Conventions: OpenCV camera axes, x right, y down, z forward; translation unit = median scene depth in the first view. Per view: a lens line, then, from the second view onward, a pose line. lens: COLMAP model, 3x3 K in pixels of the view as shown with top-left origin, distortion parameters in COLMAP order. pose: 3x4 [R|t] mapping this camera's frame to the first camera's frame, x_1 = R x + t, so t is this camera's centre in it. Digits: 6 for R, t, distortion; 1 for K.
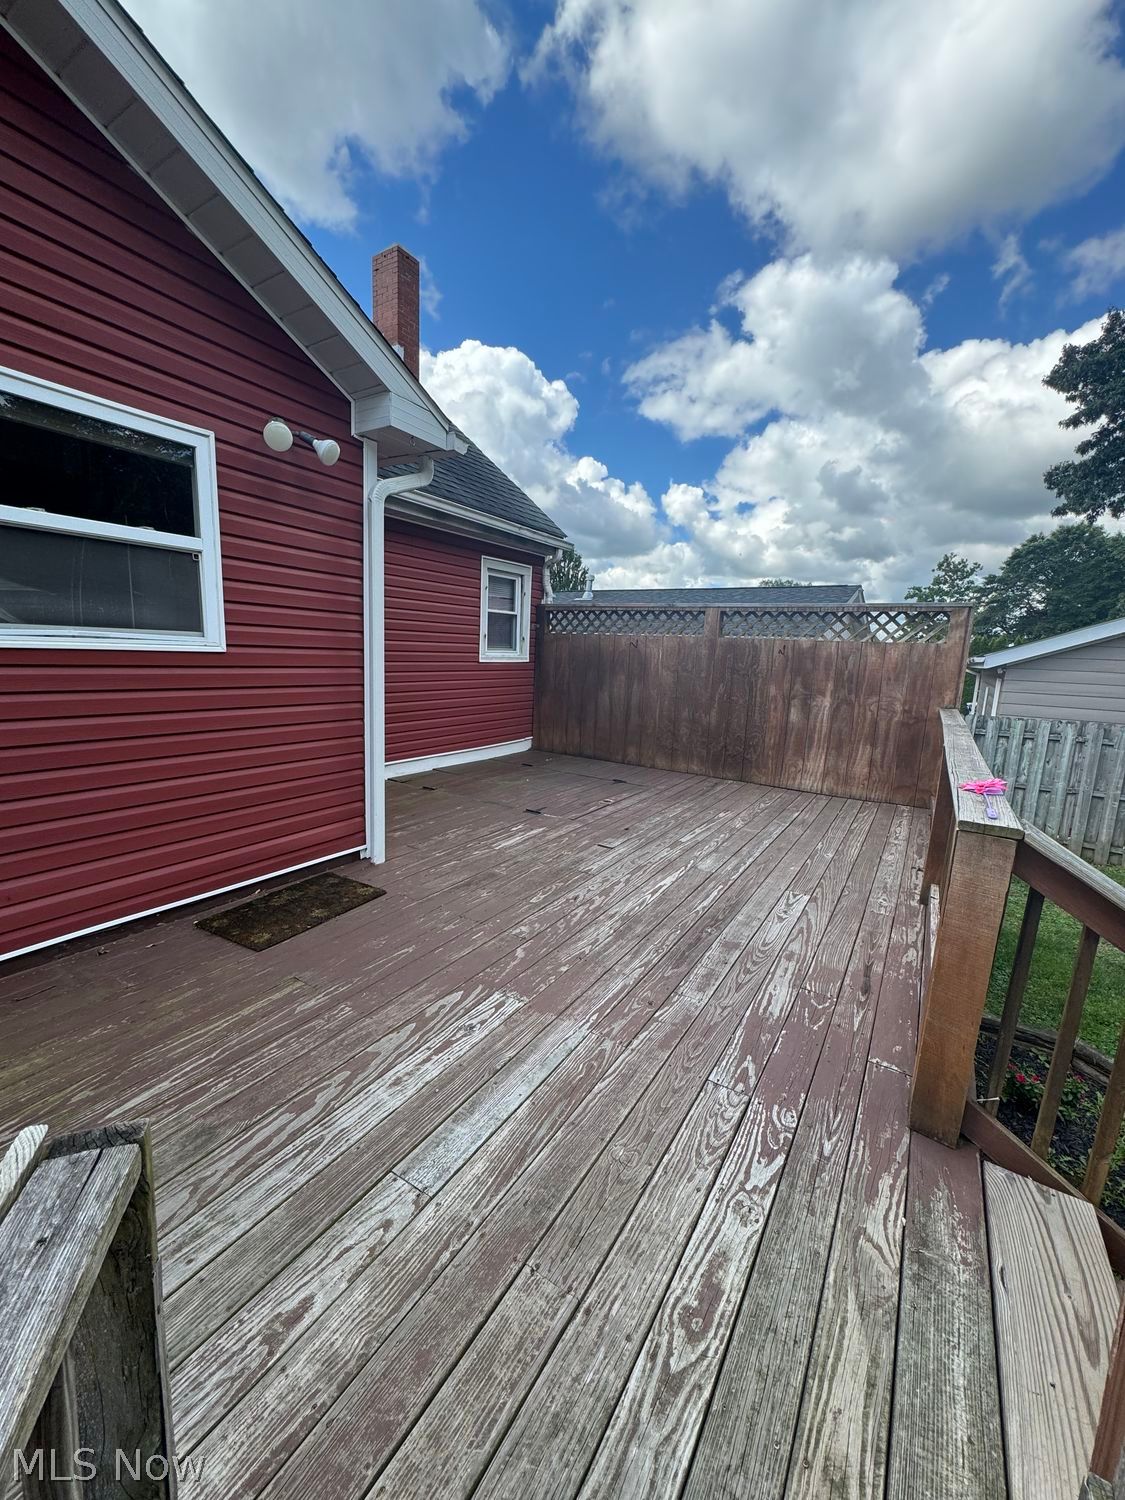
lens RADIAL K [[598.5, 0, 562.5], [0, 598.5, 754.6], [0, 0, 1]] dist [-0.001944, 0.000184]
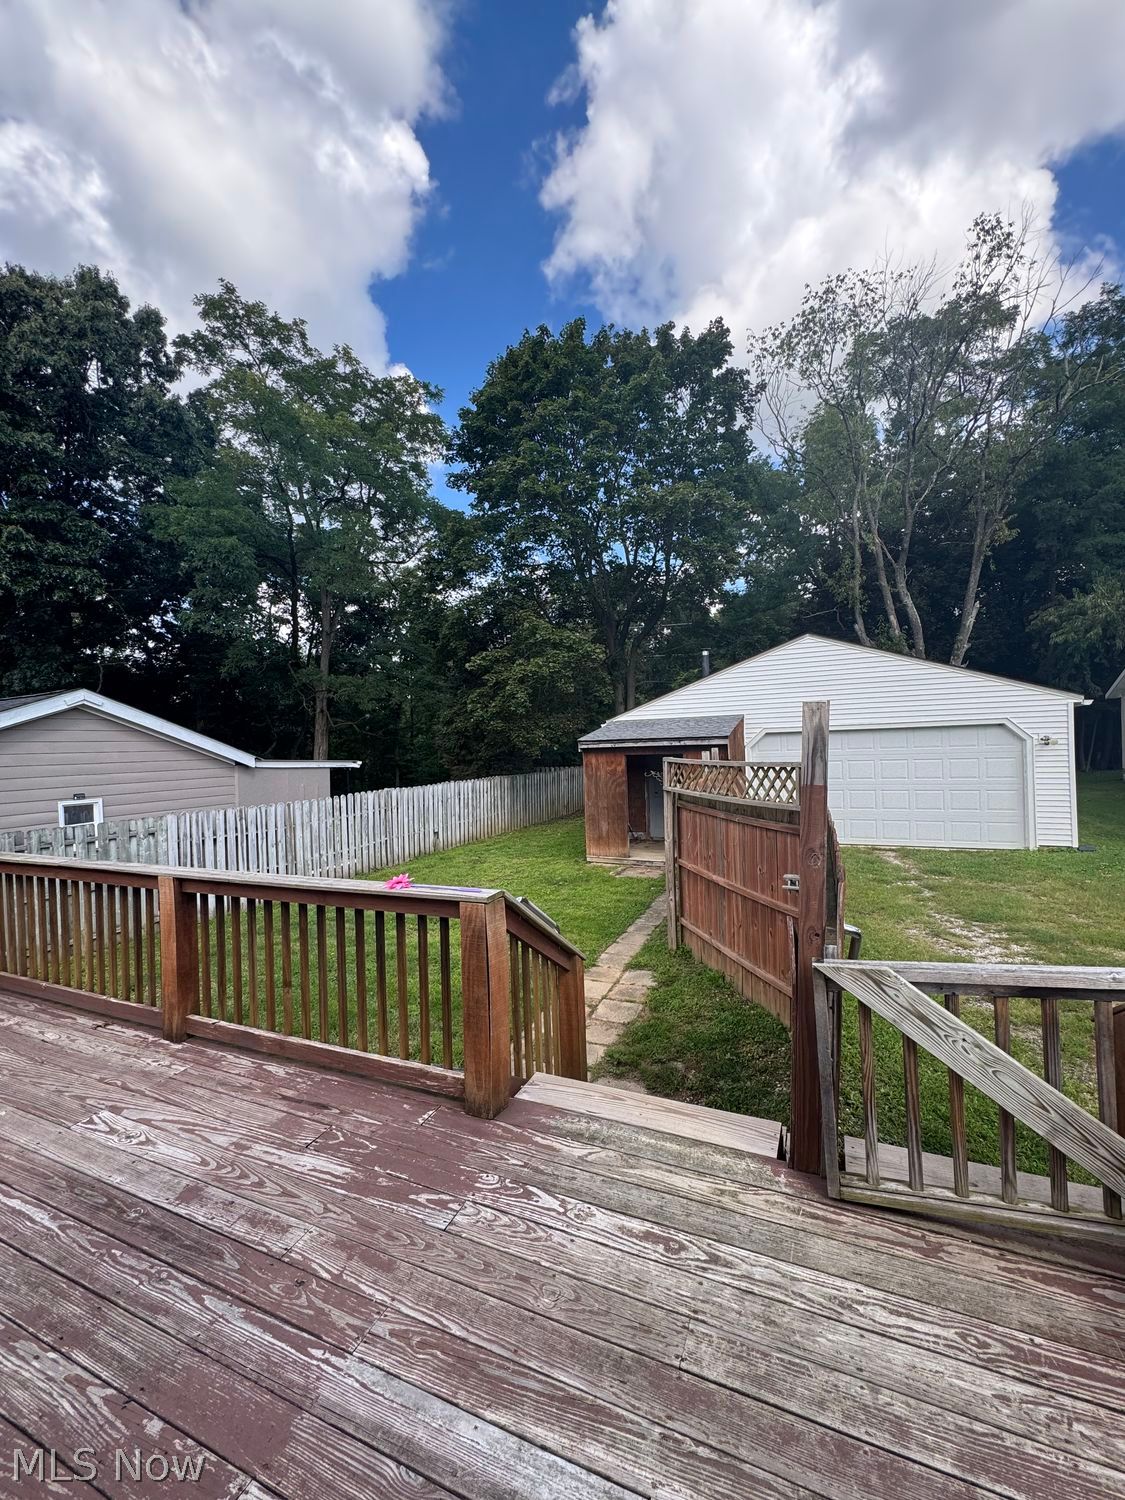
lens RADIAL K [[598.5, 0, 560.7], [0, 598.5, 750.2], [0, 0, 1]] dist [-0.001944, 0.000184]
pose [[-0.144957, -0.044753, 0.988425, -0.926593], [0.197717, 0.977518, 0.073255, -0.354023], [-0.969482, 0.206047, -0.132849, 0.953848]]
